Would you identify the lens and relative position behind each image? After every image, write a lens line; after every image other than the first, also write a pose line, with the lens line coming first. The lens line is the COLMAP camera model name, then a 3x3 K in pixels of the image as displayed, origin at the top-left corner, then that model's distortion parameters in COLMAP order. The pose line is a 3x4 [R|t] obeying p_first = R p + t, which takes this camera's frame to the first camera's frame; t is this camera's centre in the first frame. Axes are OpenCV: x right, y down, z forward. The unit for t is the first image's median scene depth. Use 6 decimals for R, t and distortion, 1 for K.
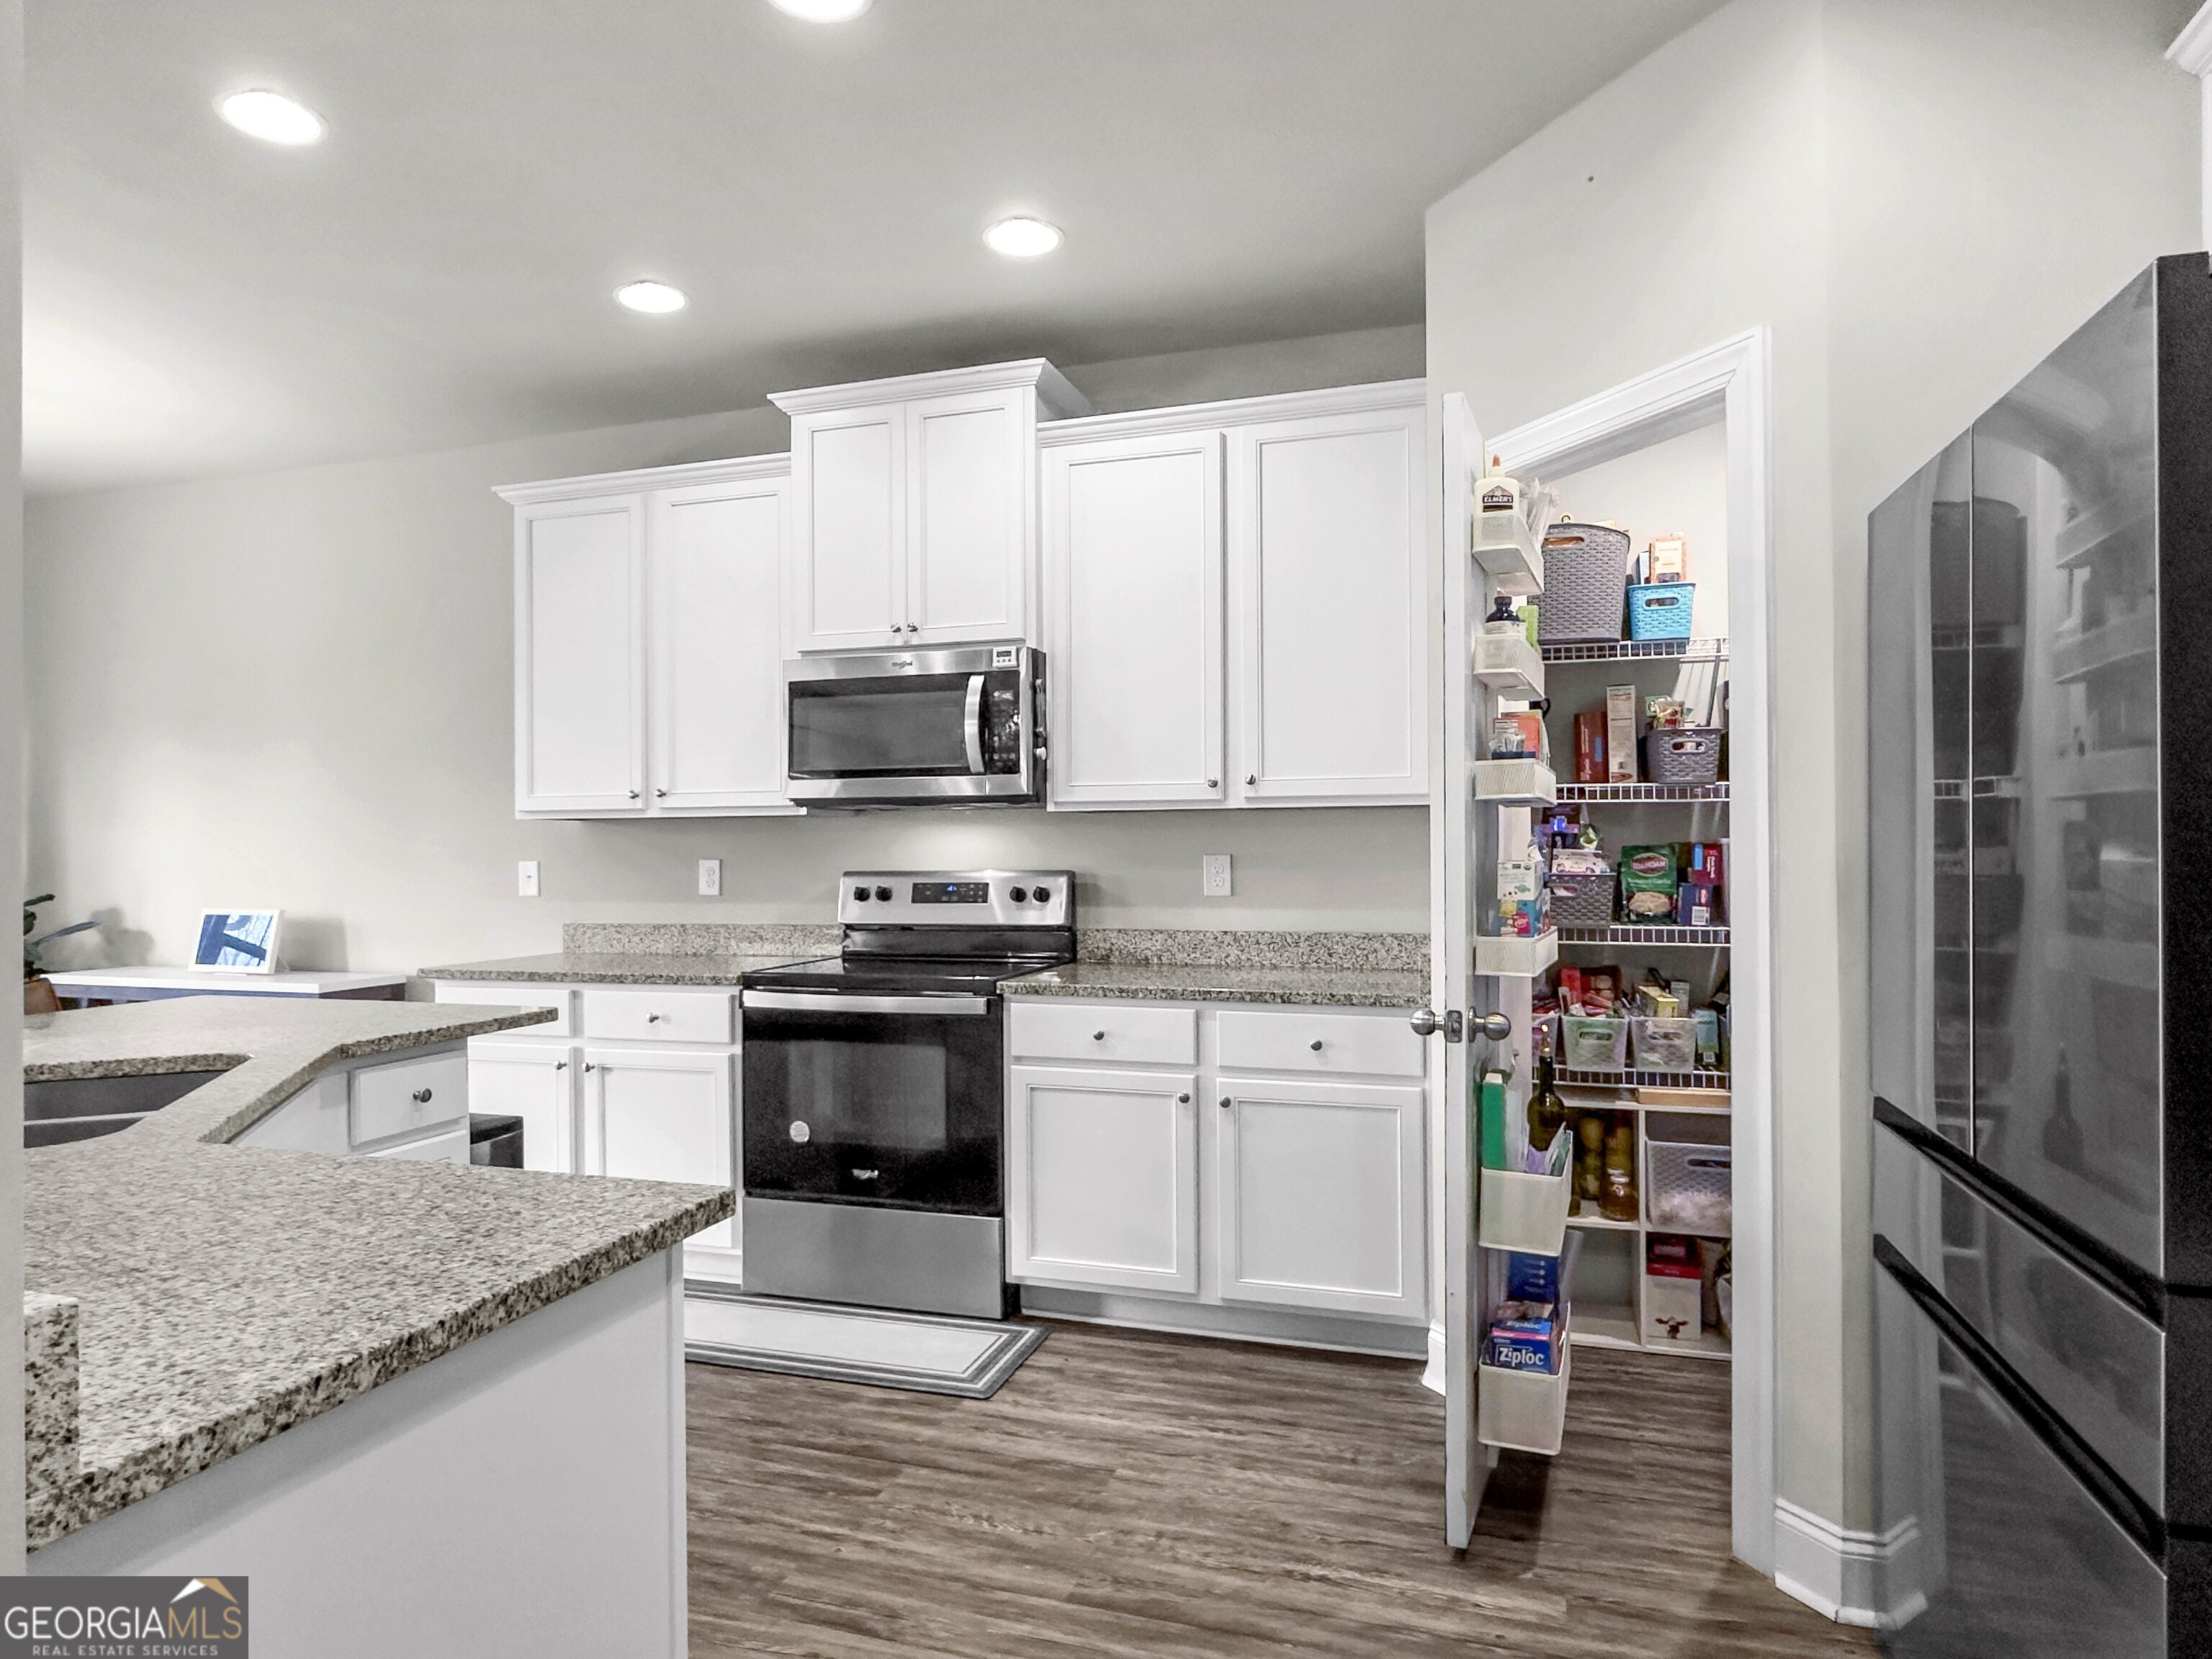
lens RADIAL K [[1230.7, 0, 1107.8], [0, 1230.7, 837.9], [0, 0, 1]] dist [0.005379, -0.001766]
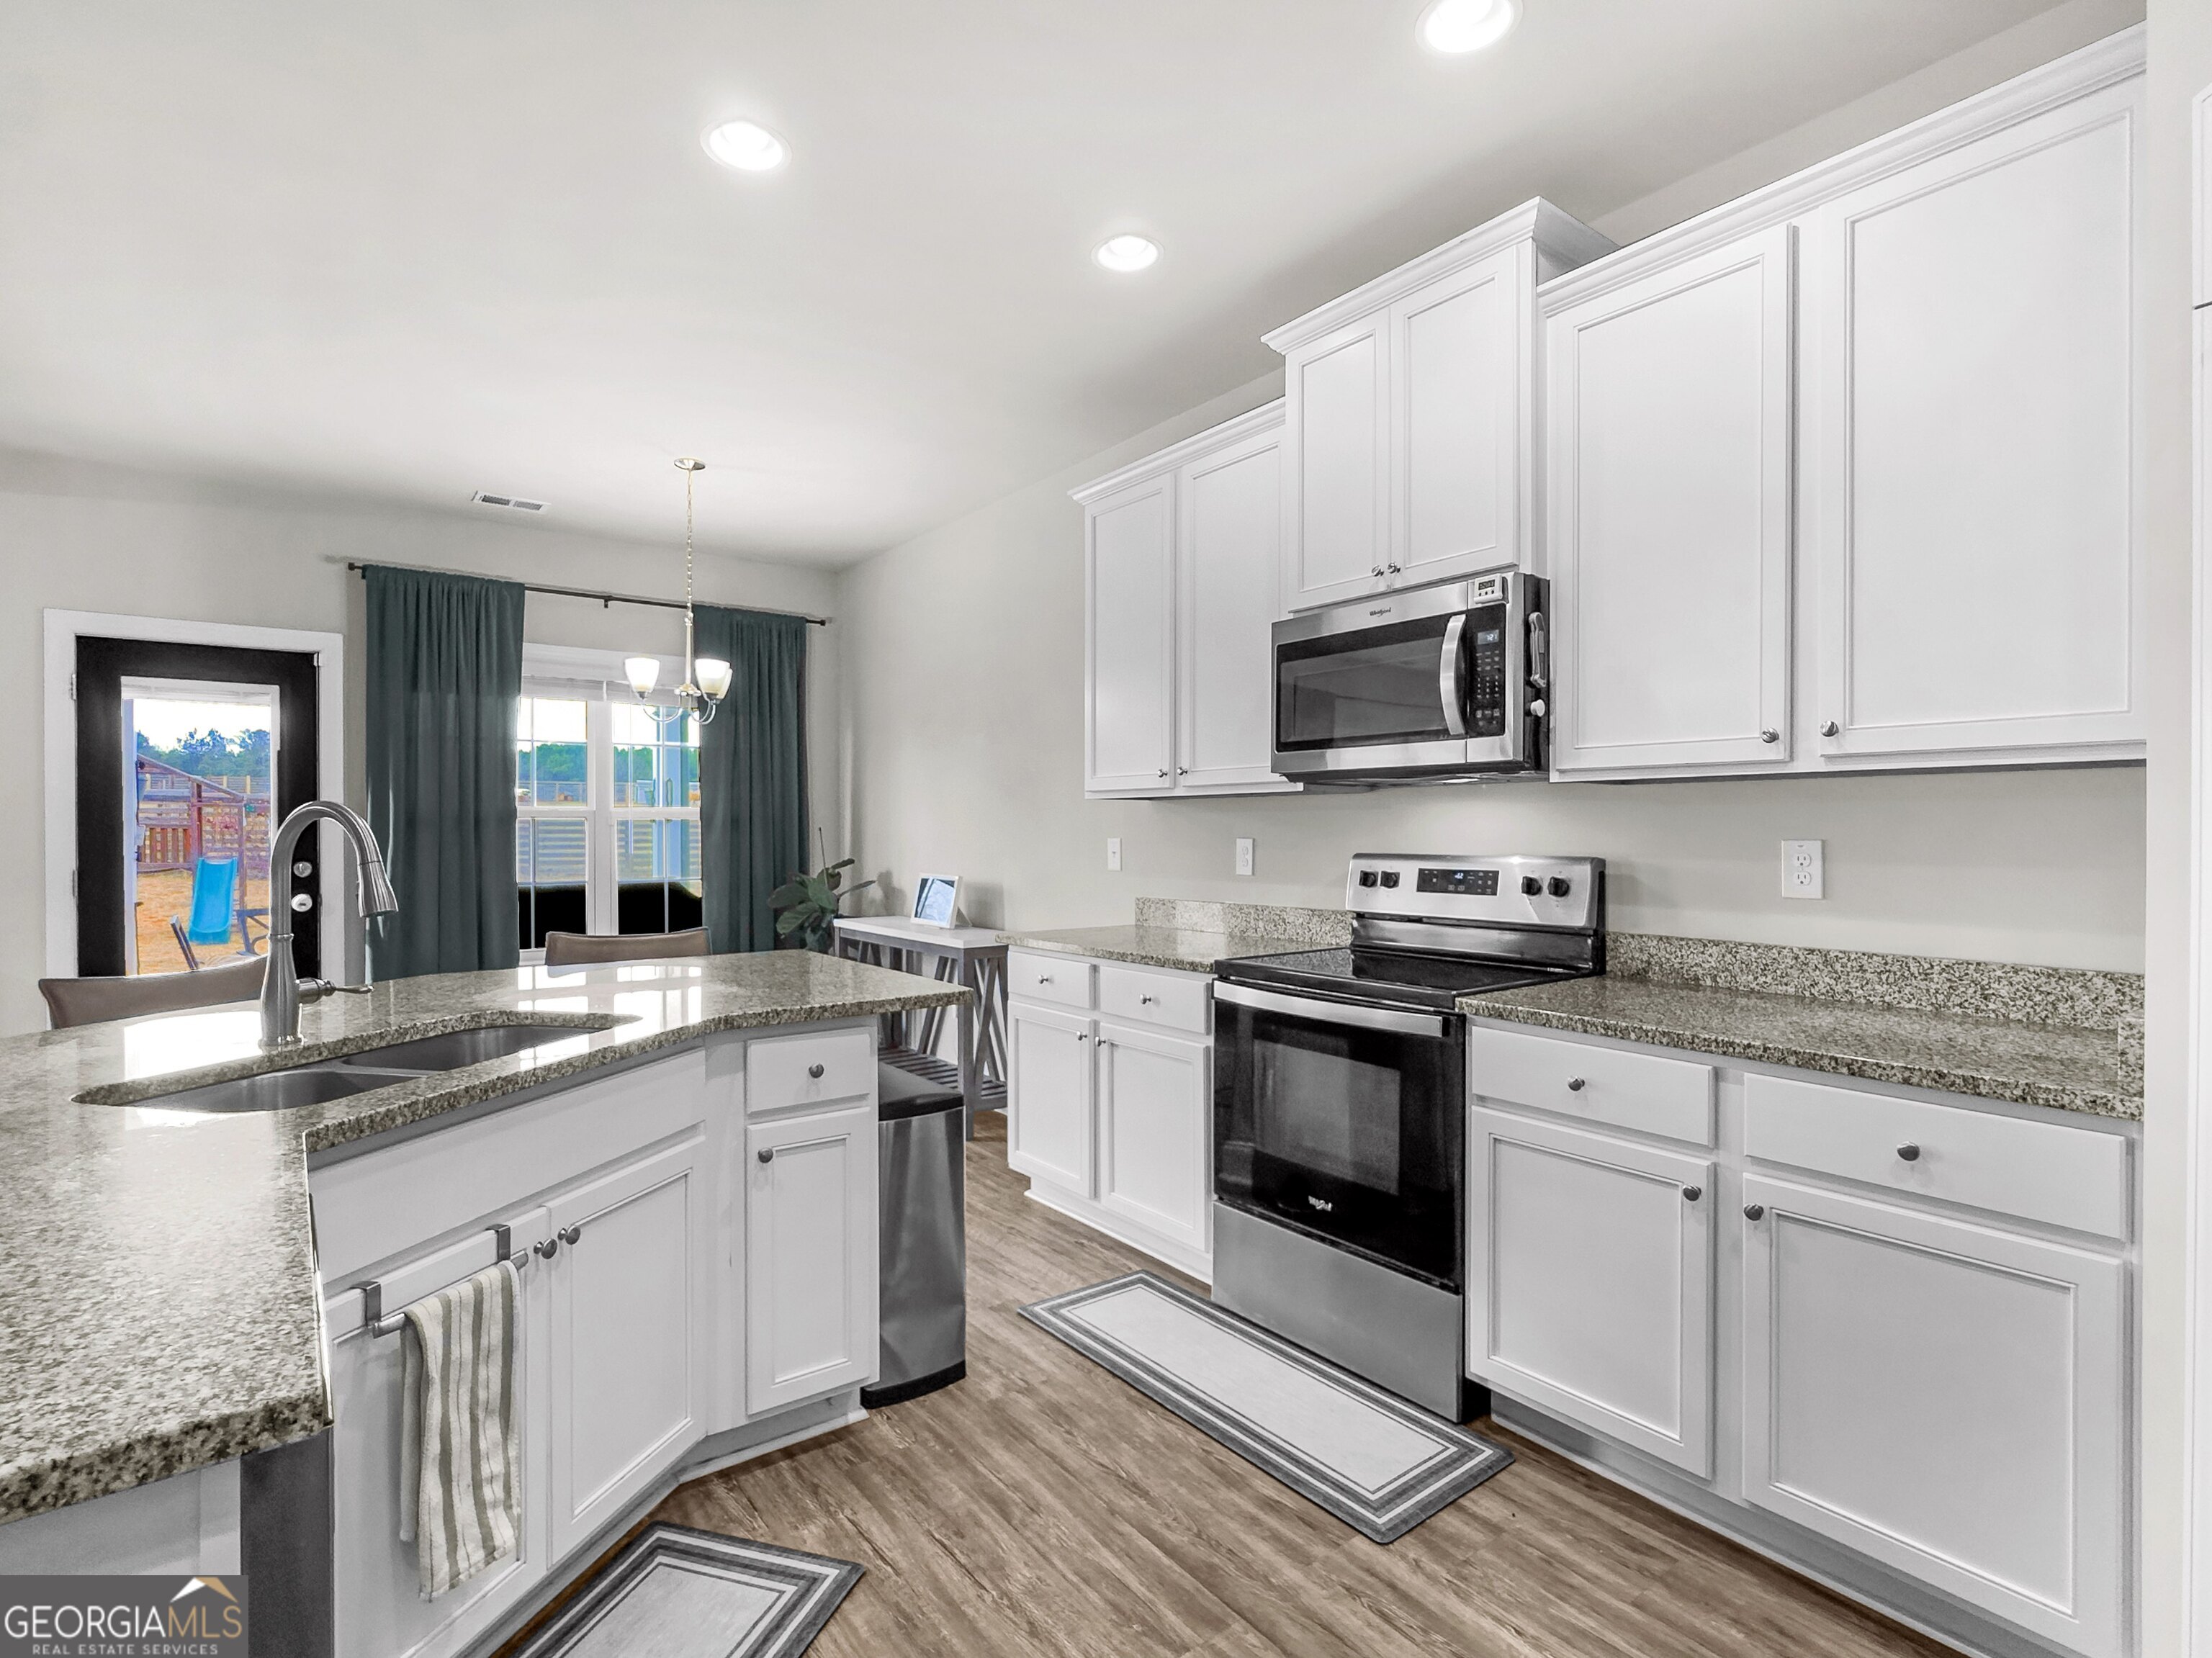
lens RADIAL K [[1160.6, 0, 1110.1], [0, 1160.6, 830.7], [0, 0, 1]] dist [-0.001655, -0.000401]
pose [[0.853154, 0.008006, -0.521597, 0.105883], [-0.002448, 0.999933, 0.011344, 0.001781], [0.521653, -0.008401, 0.853117, 0.242390]]
